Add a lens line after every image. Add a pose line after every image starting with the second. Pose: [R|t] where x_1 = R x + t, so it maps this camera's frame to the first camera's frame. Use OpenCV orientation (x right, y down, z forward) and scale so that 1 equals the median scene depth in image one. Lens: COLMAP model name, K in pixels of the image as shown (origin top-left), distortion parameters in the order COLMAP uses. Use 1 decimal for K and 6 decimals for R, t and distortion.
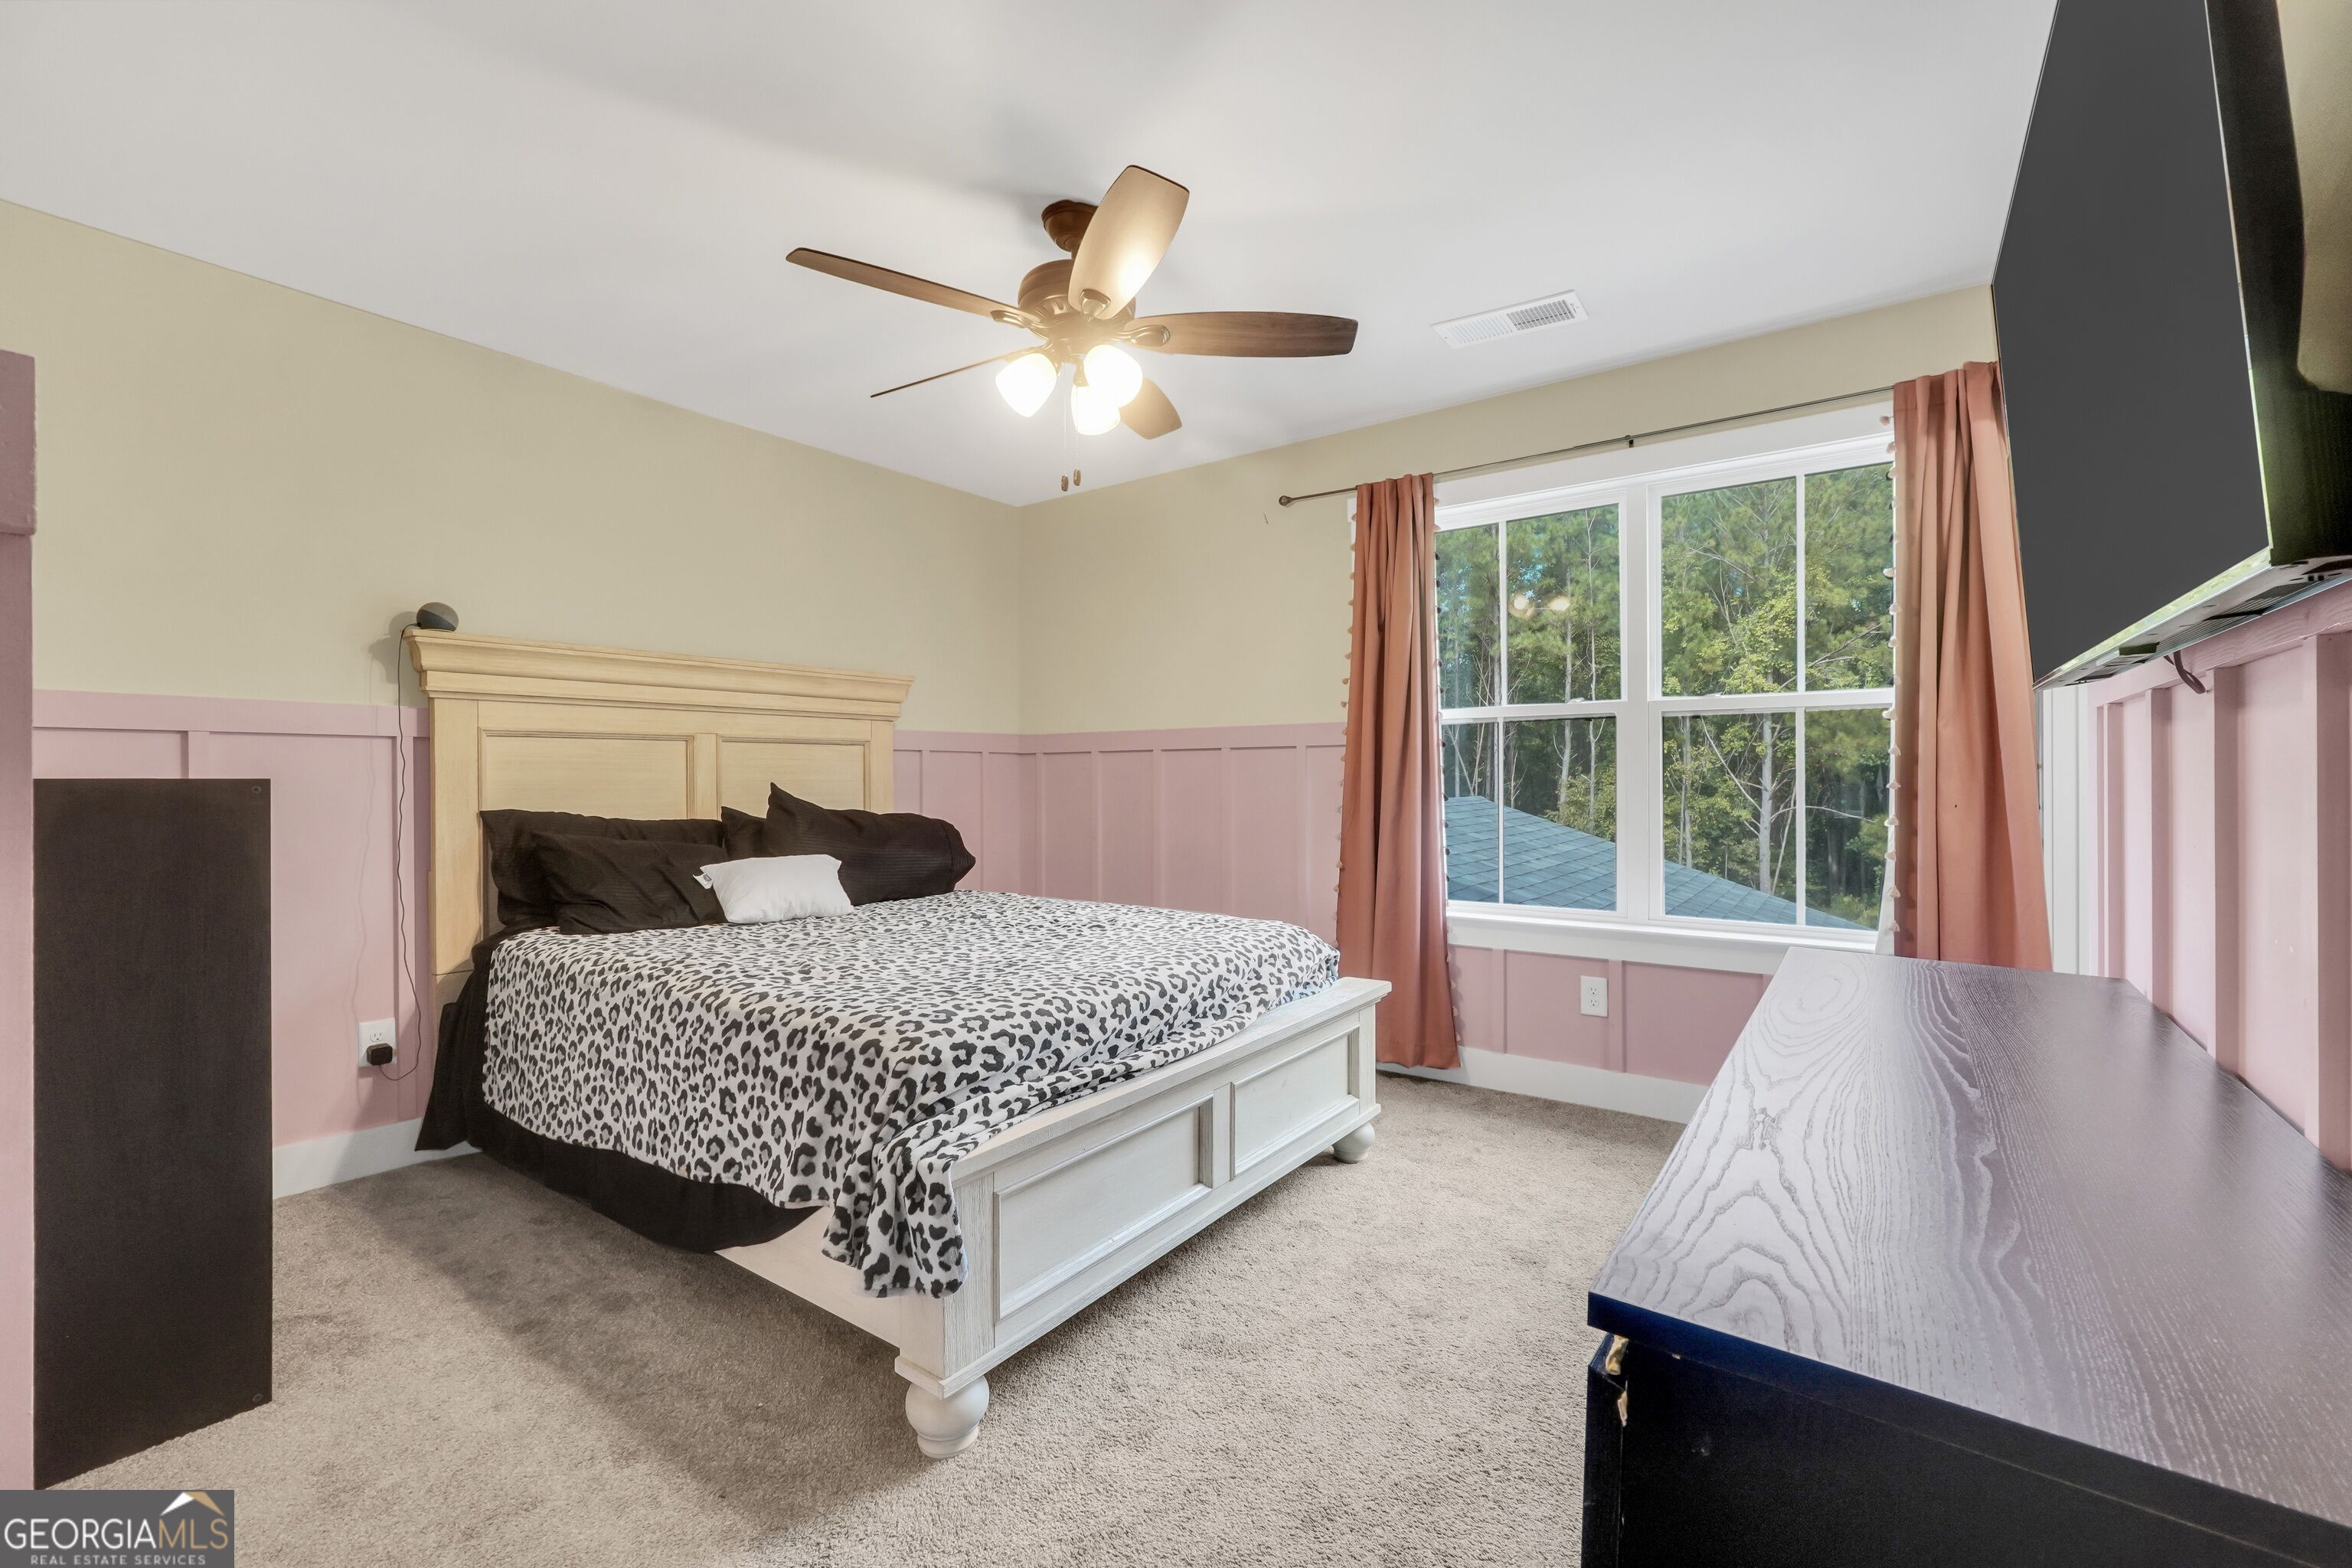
lens RADIAL K [[999.5, 0, 1165.4], [0, 999.5, 769.5], [0, 0, 1]] dist [-0.021465, 0.008094]
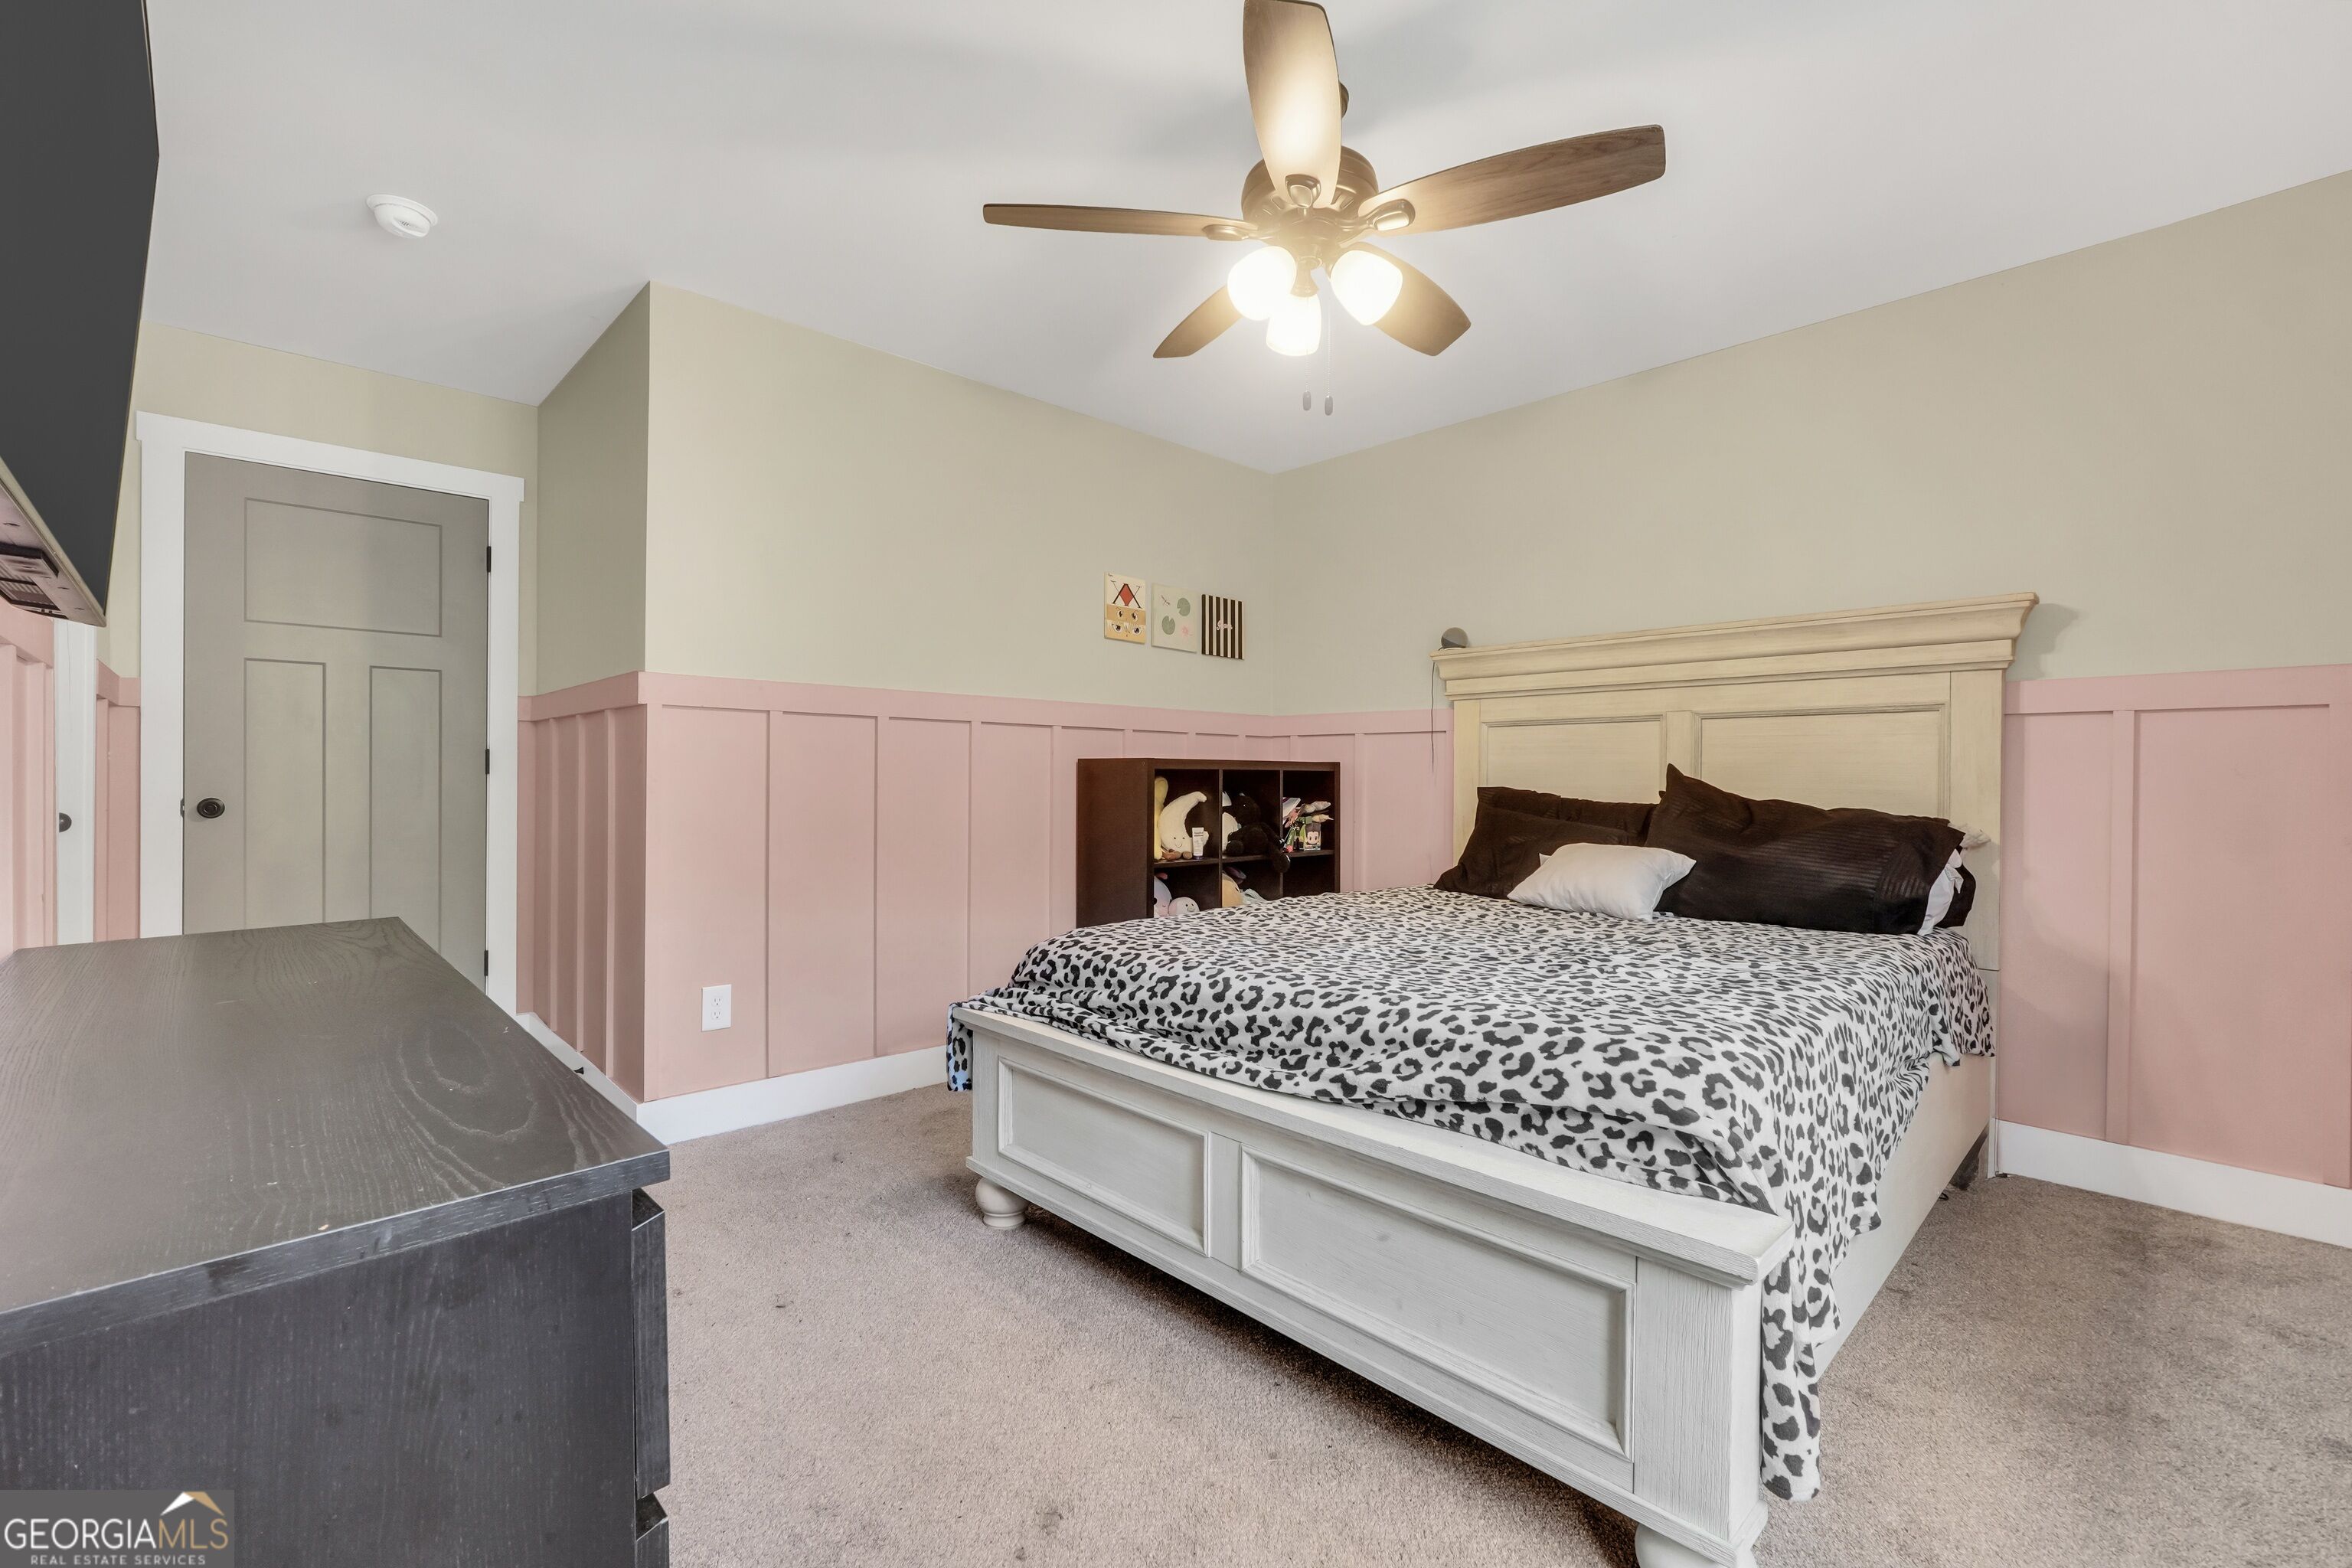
lens RADIAL K [[999.5, 0, 1165.4], [0, 999.5, 769.5], [0, 0, 1]] dist [-0.021465, 0.008094]
pose [[-0.165216, -0.003966, -0.986249, 0.907090], [-0.002057, 0.999991, -0.003677, 0.037801], [0.986255, 0.001421, -0.165222, 1.181499]]
